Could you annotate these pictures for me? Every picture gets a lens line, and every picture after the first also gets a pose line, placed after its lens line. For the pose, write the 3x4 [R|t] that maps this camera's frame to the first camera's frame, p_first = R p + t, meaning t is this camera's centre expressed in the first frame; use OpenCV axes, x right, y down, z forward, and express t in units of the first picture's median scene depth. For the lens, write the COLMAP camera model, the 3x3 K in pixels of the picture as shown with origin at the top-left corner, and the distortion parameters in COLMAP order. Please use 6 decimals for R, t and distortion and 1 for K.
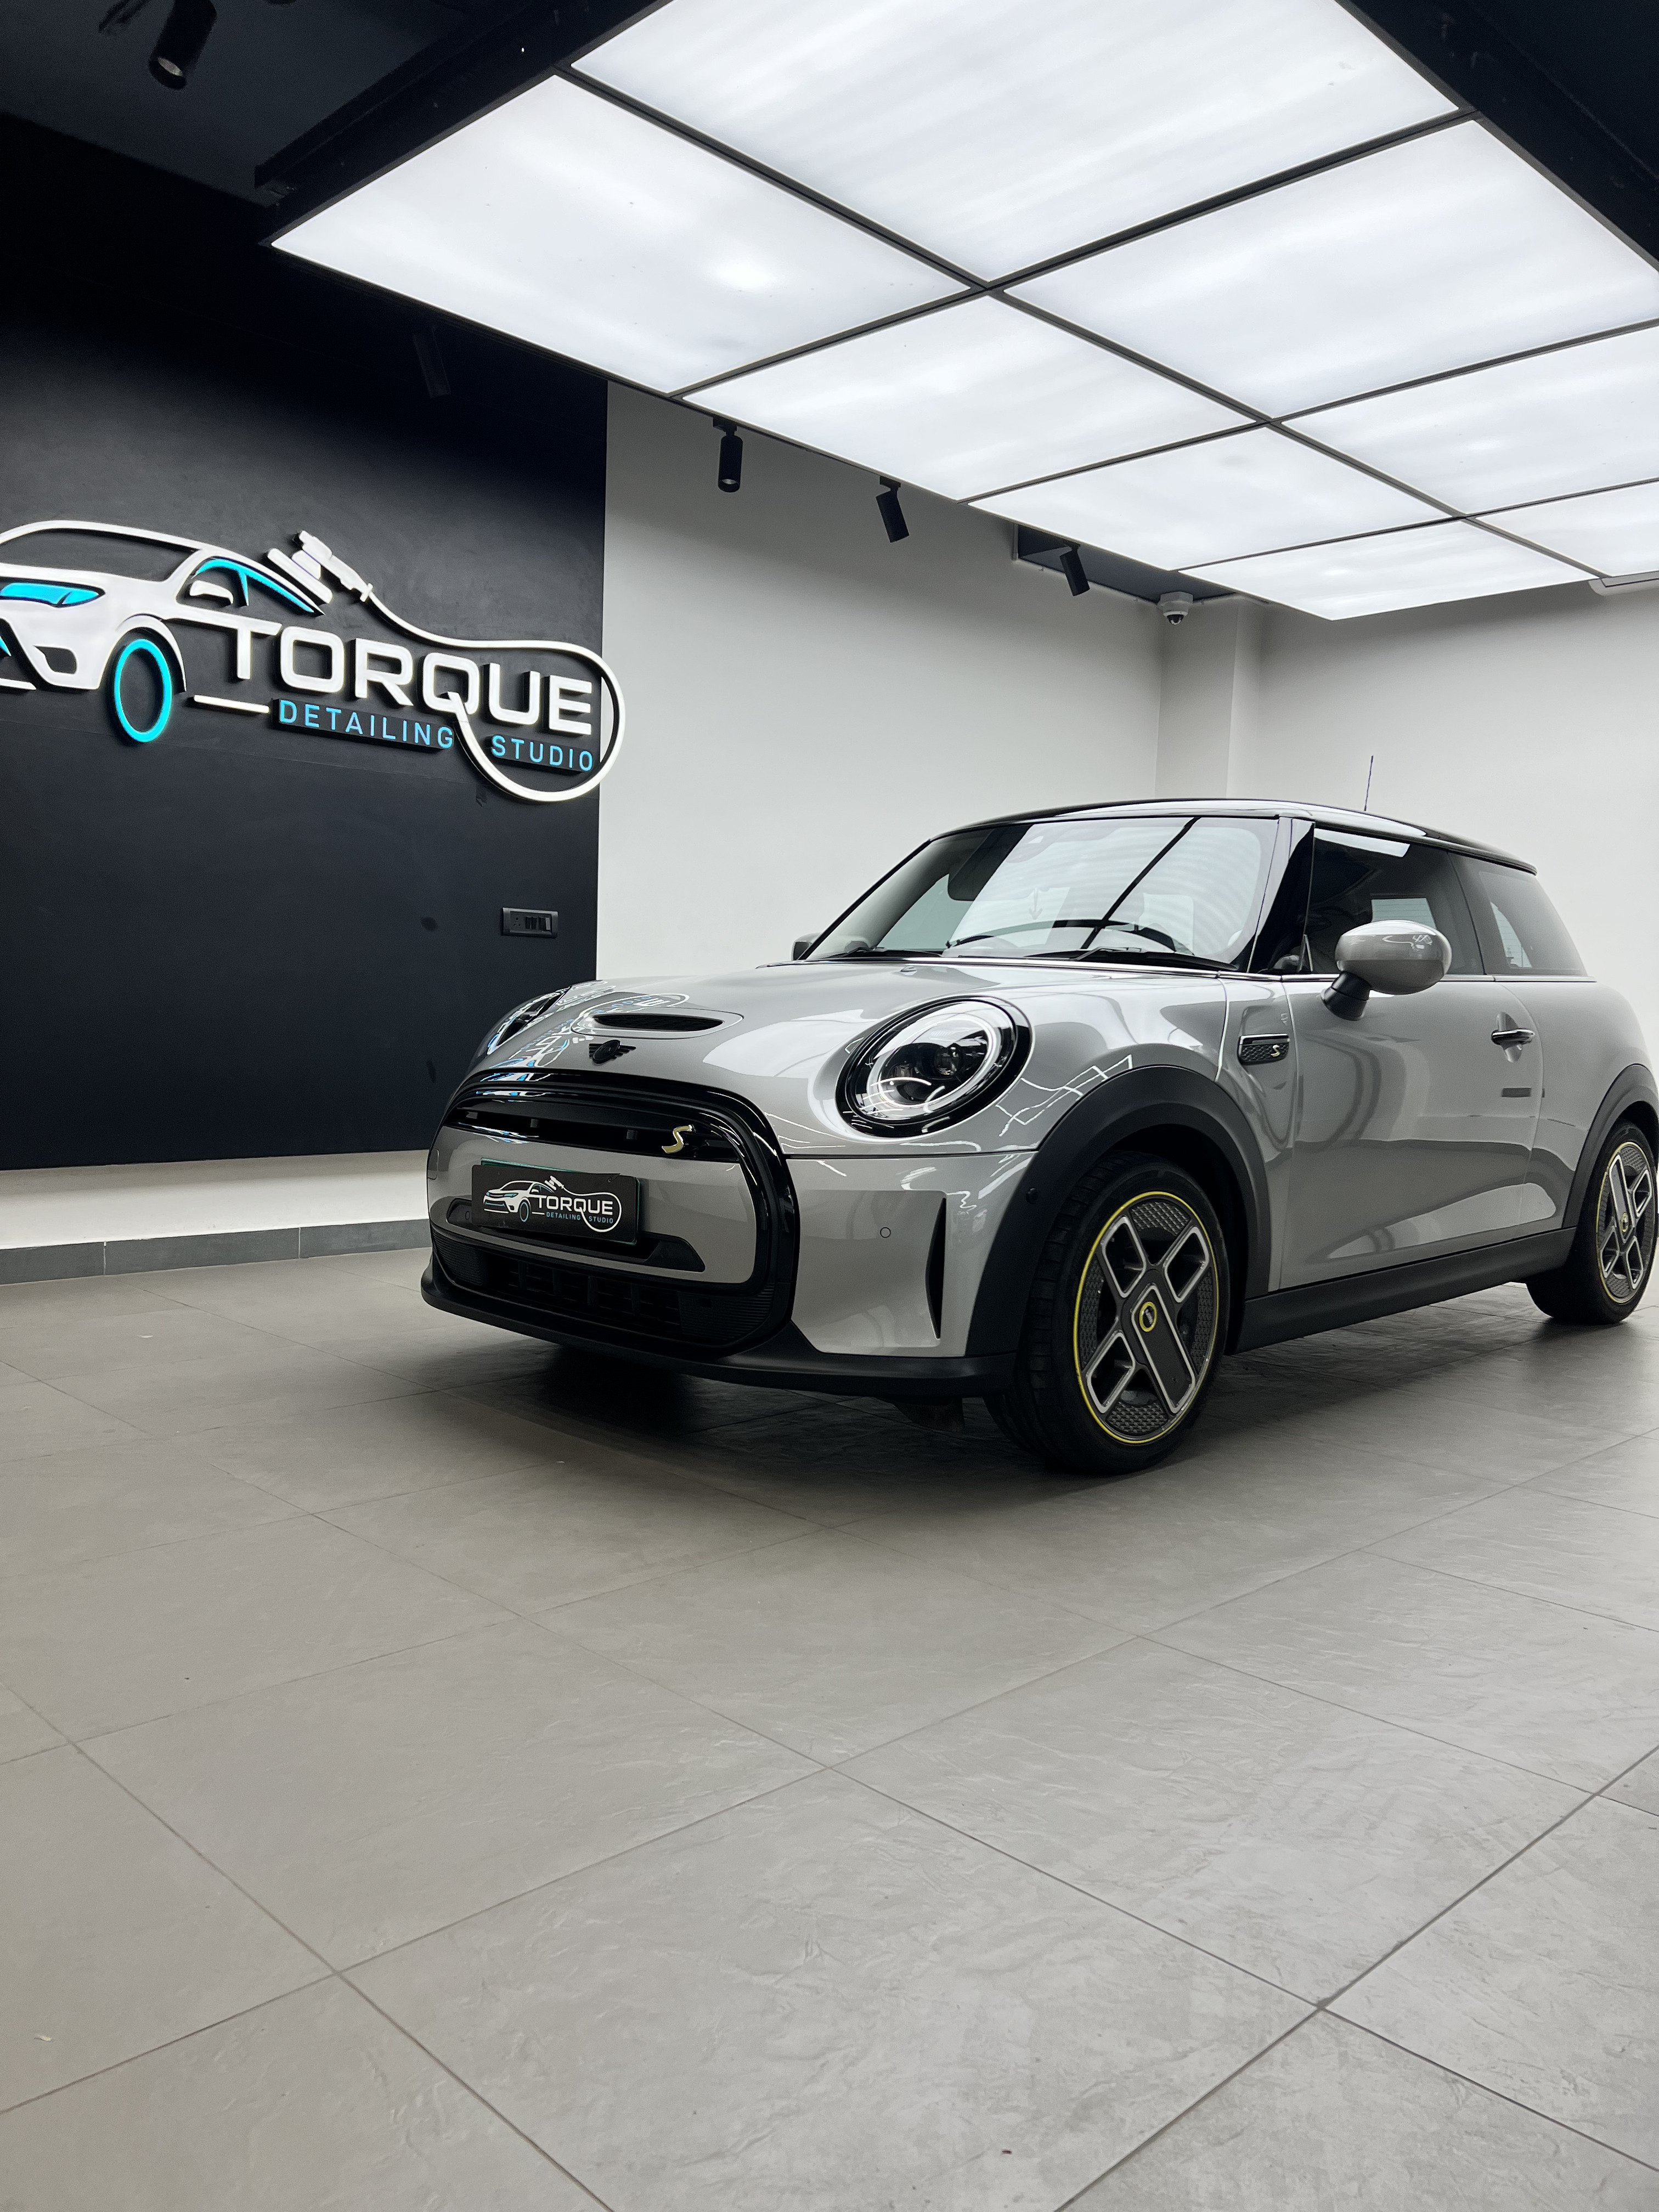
lens RADIAL K [[1703.7, 0, 809.5], [0, 1703.7, 1116.2], [0, 0, 1]] dist [0.023533, 0.001784]
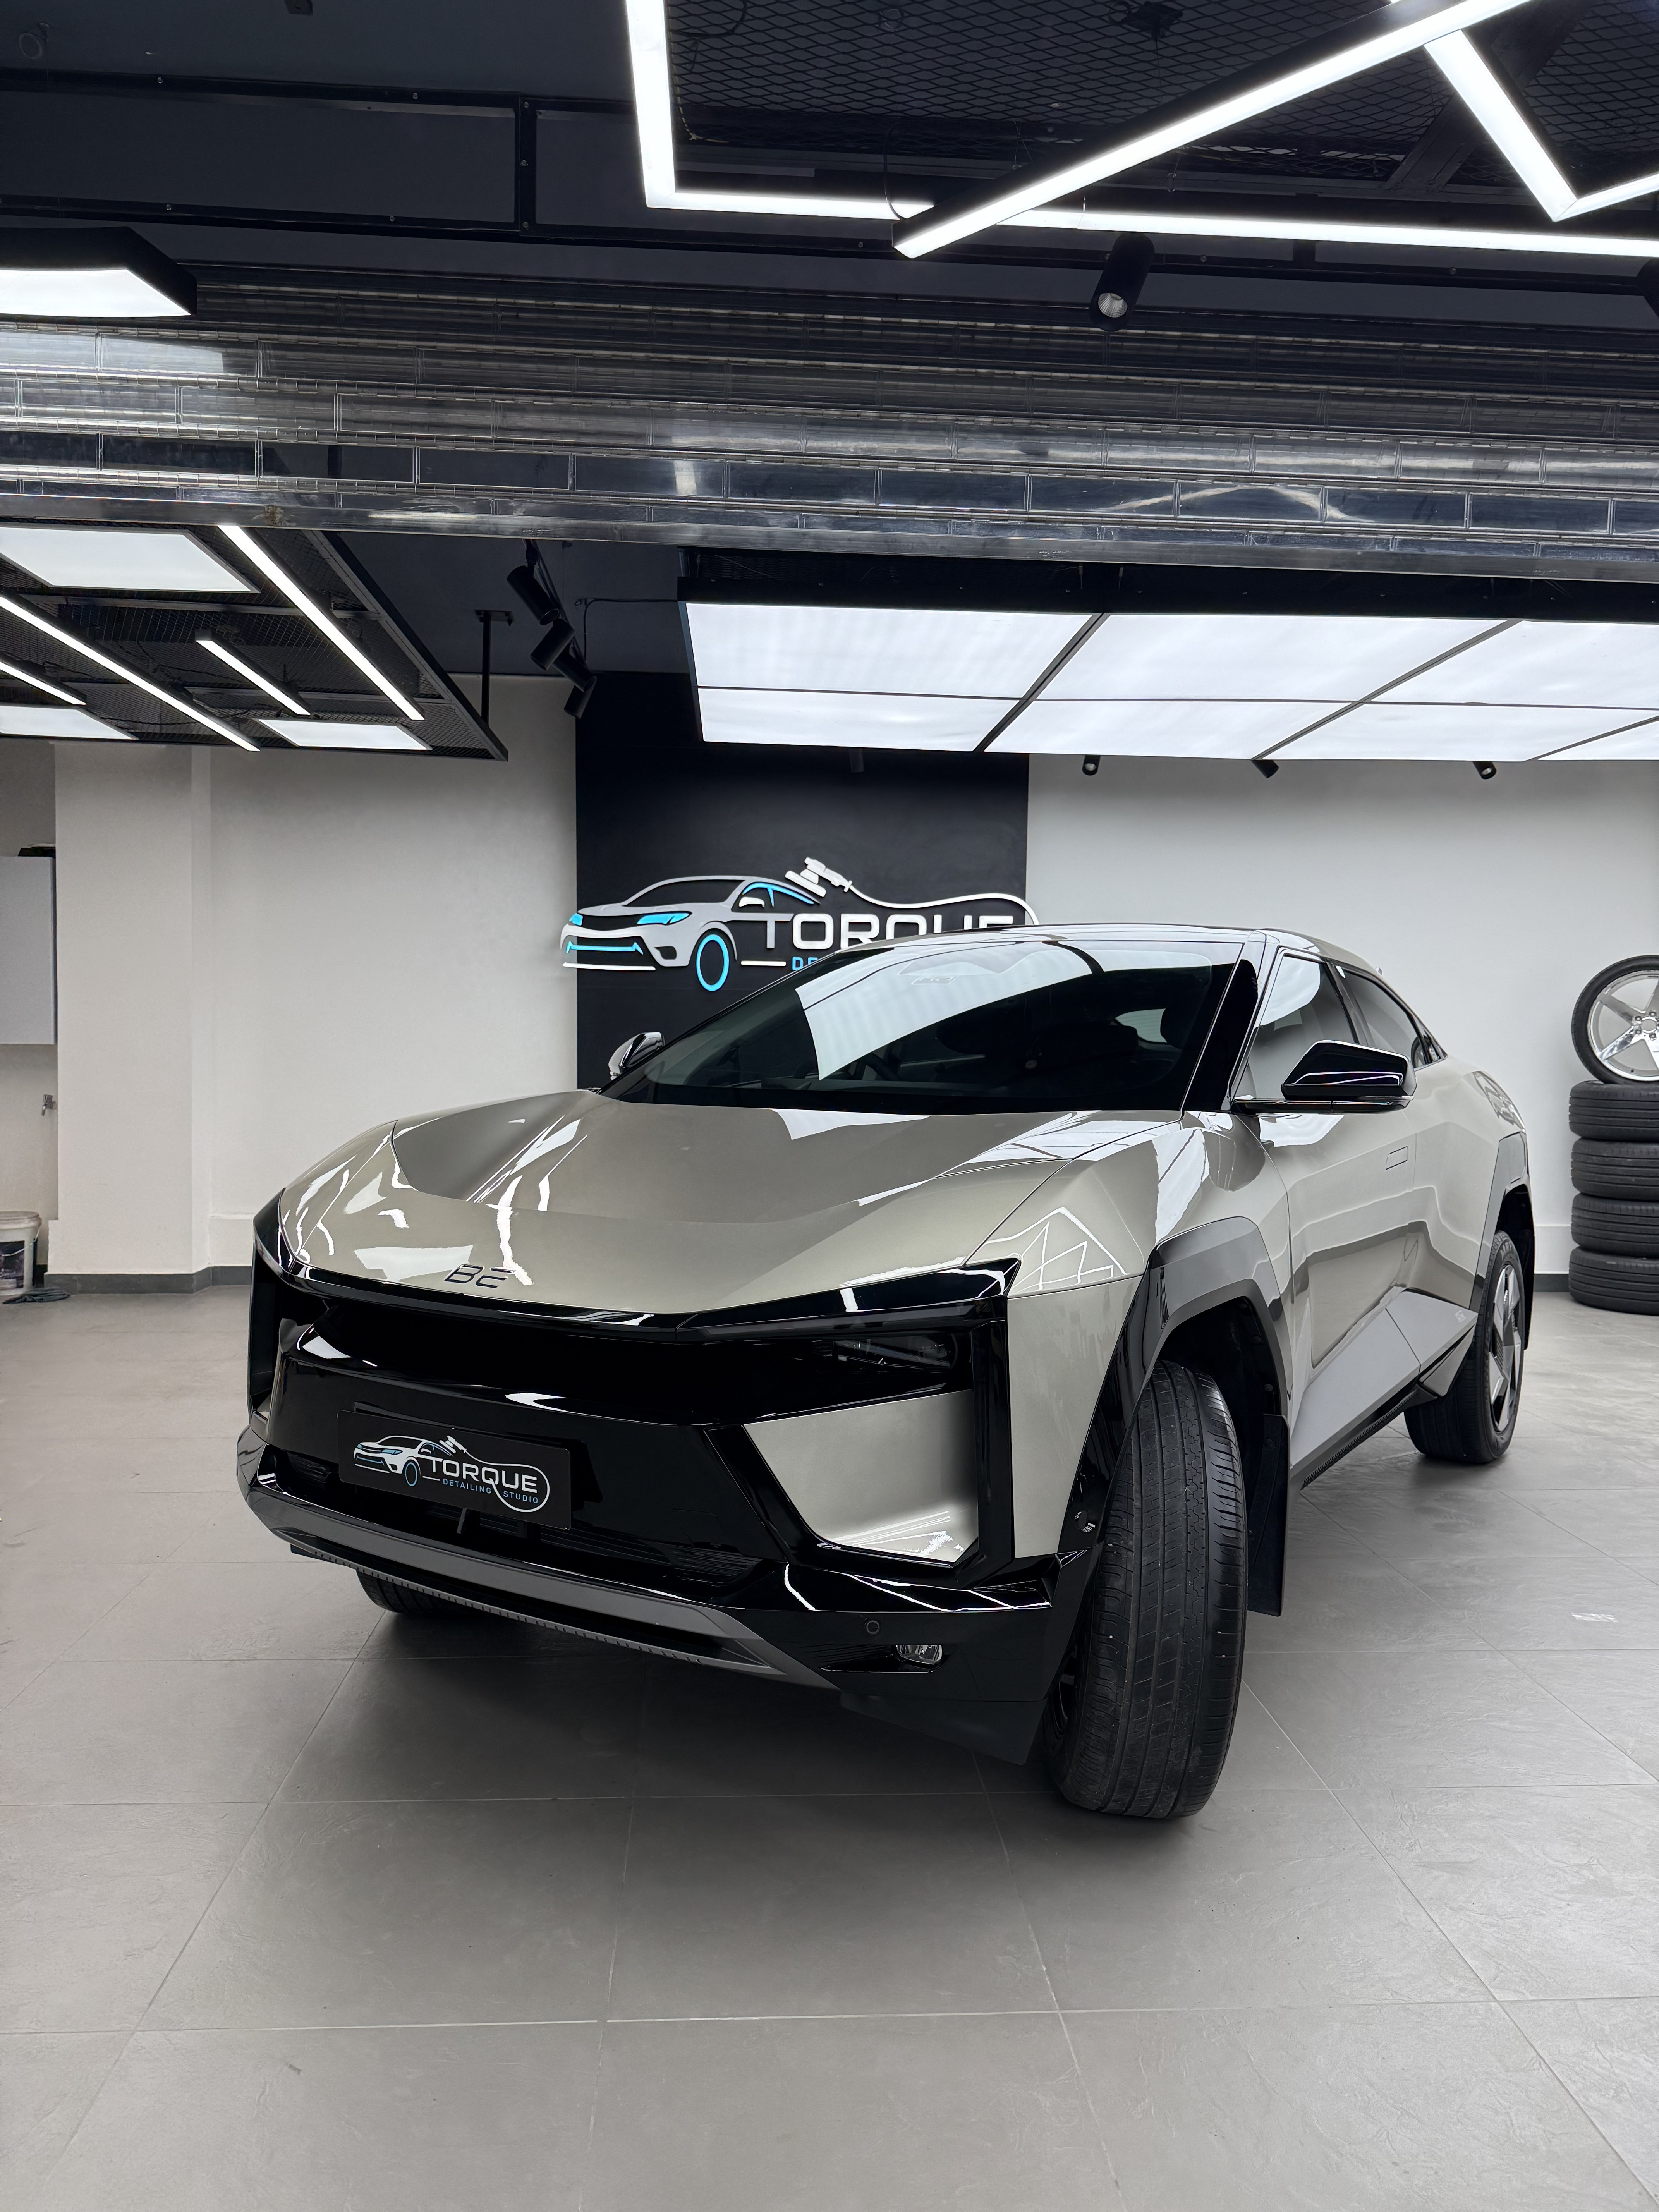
lens RADIAL K [[1536.9, 0, 830.7], [0, 1536.9, 1108.6], [0, 0, 1]] dist [0.166551, -0.238558]
pose [[0.763618, 0.007448, -0.645626, 0.692666], [-0.029996, 0.999263, -0.023951, -0.052761], [0.644971, 0.037655, 0.763278, -0.147634]]
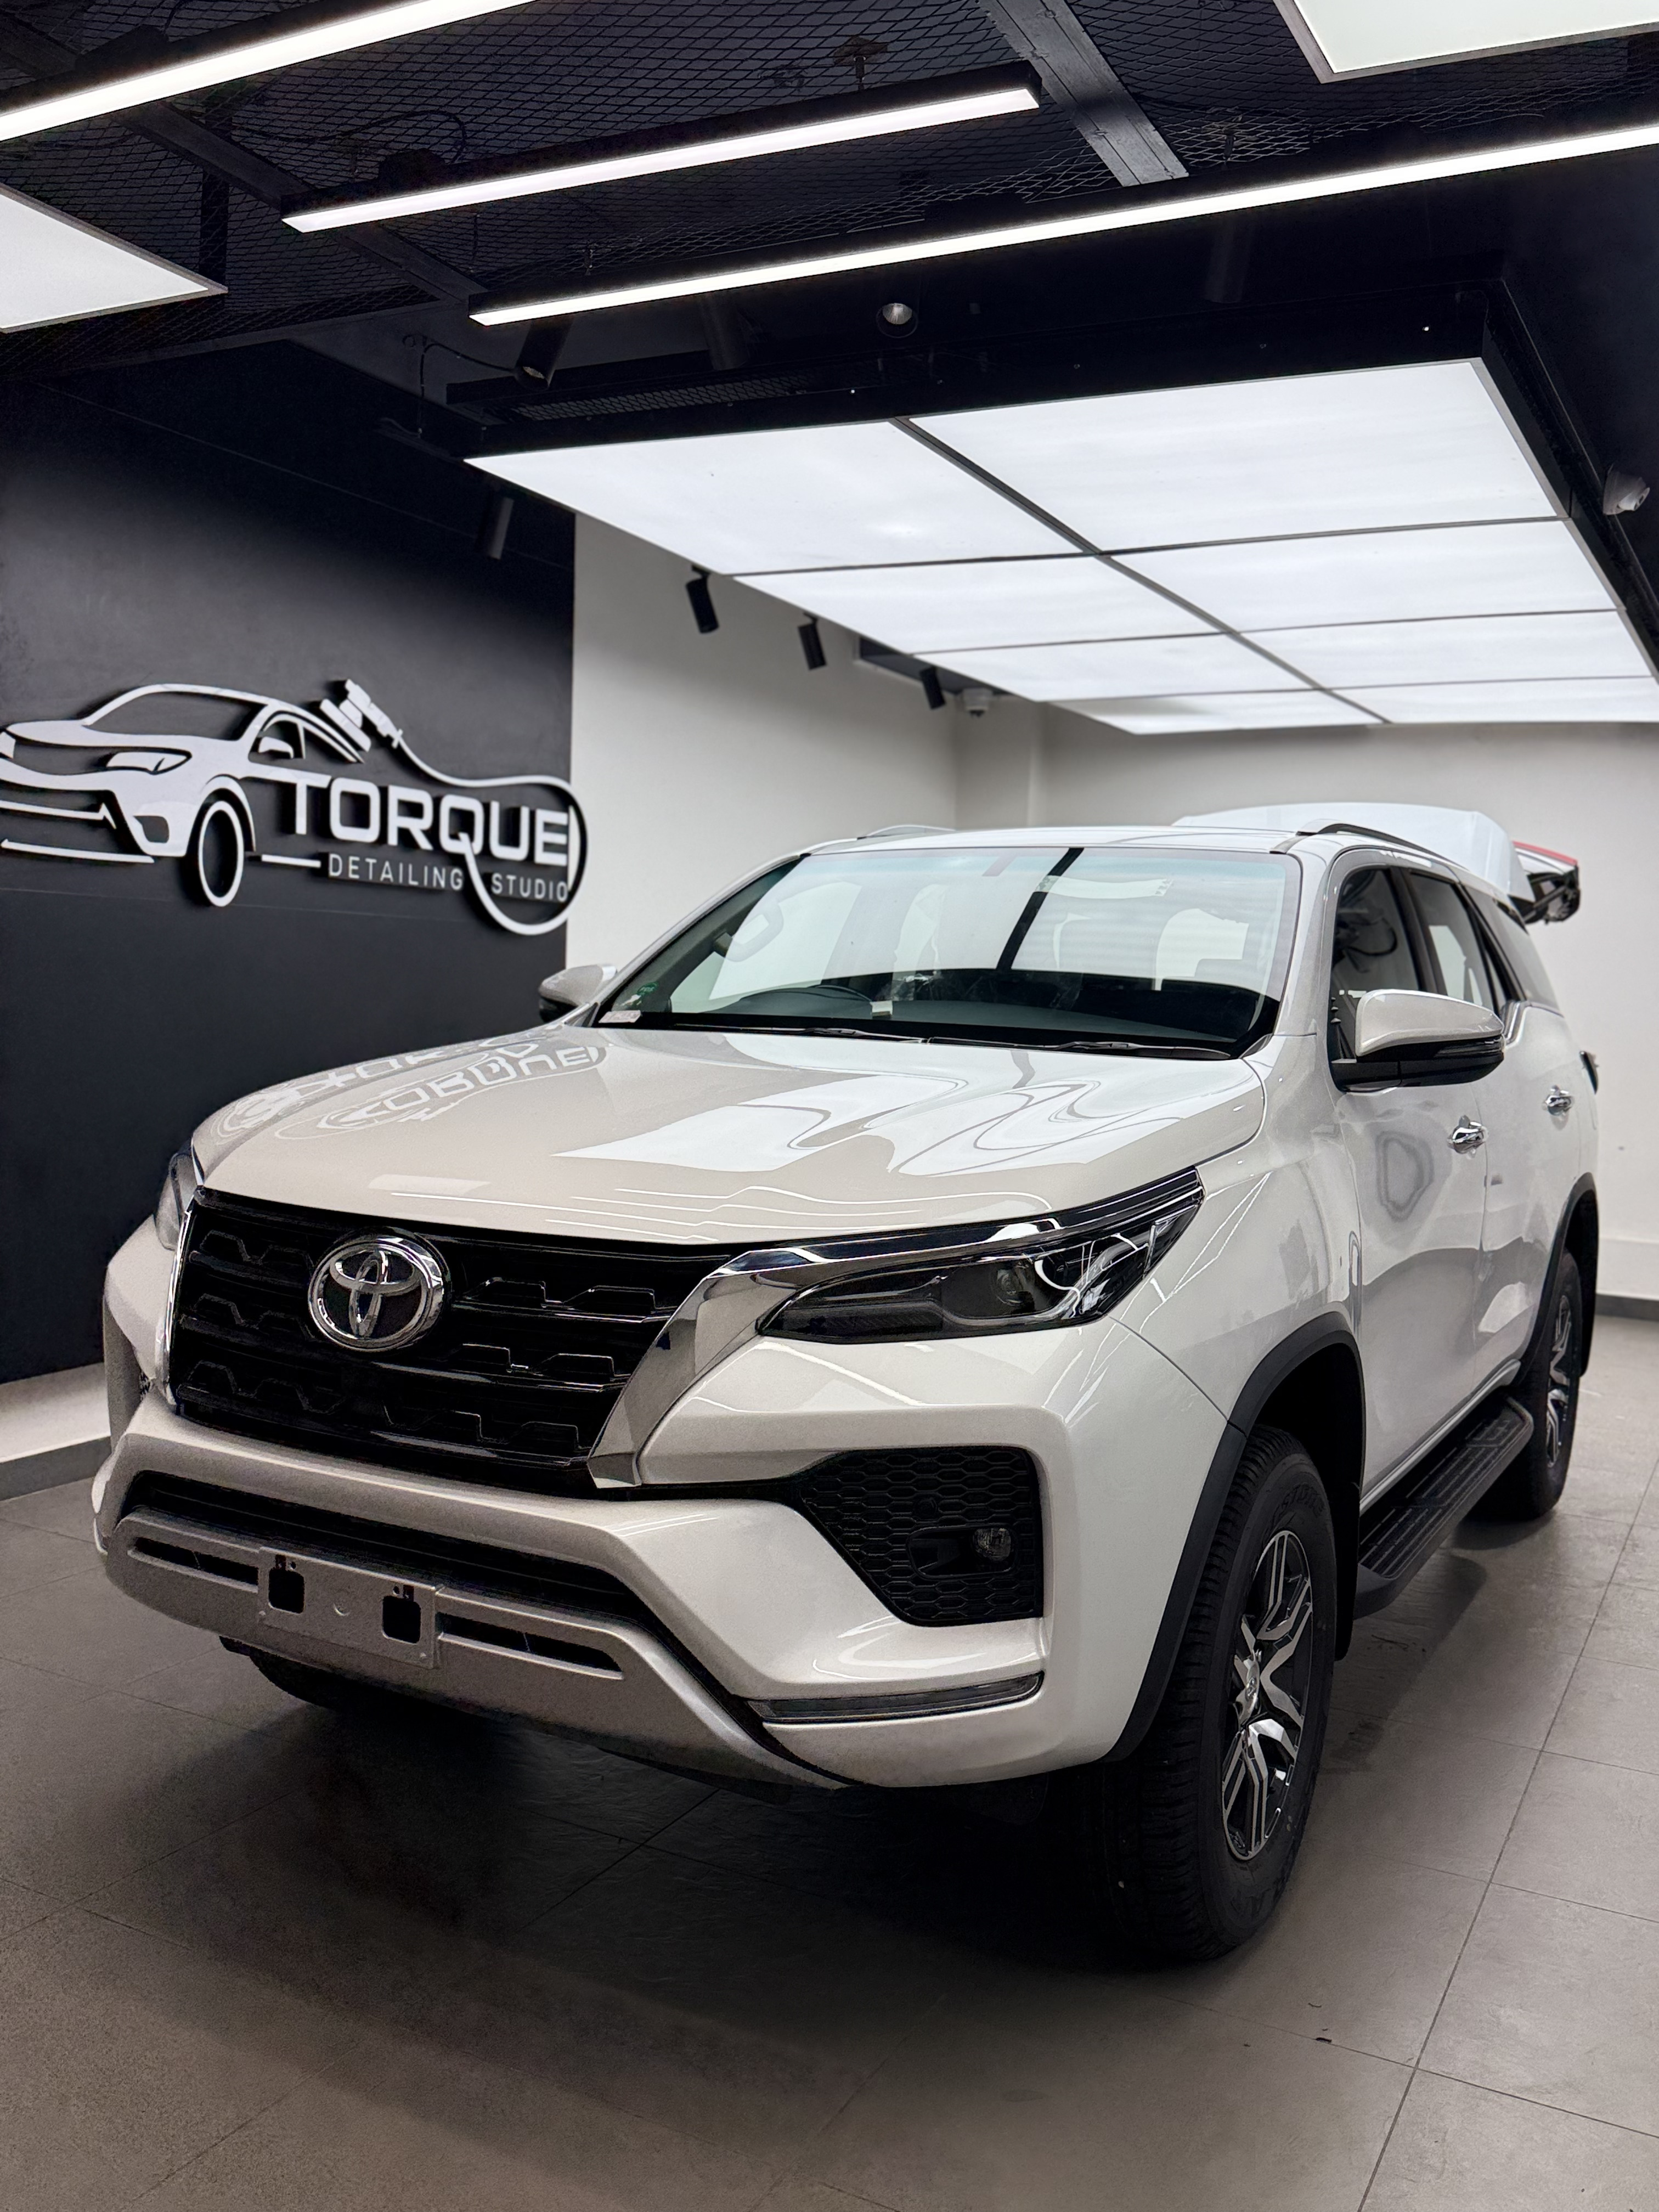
lens RADIAL K [[1867.8, 0, 831.6], [0, 1867.8, 1115.9], [0, 0, 1]] dist [0.086409, -0.003849]
pose [[0.951552, -0.017486, 0.306990, -0.353863], [0.011249, 0.999693, 0.022075, -0.109133], [-0.307282, -0.017552, 0.951457, -0.110118]]
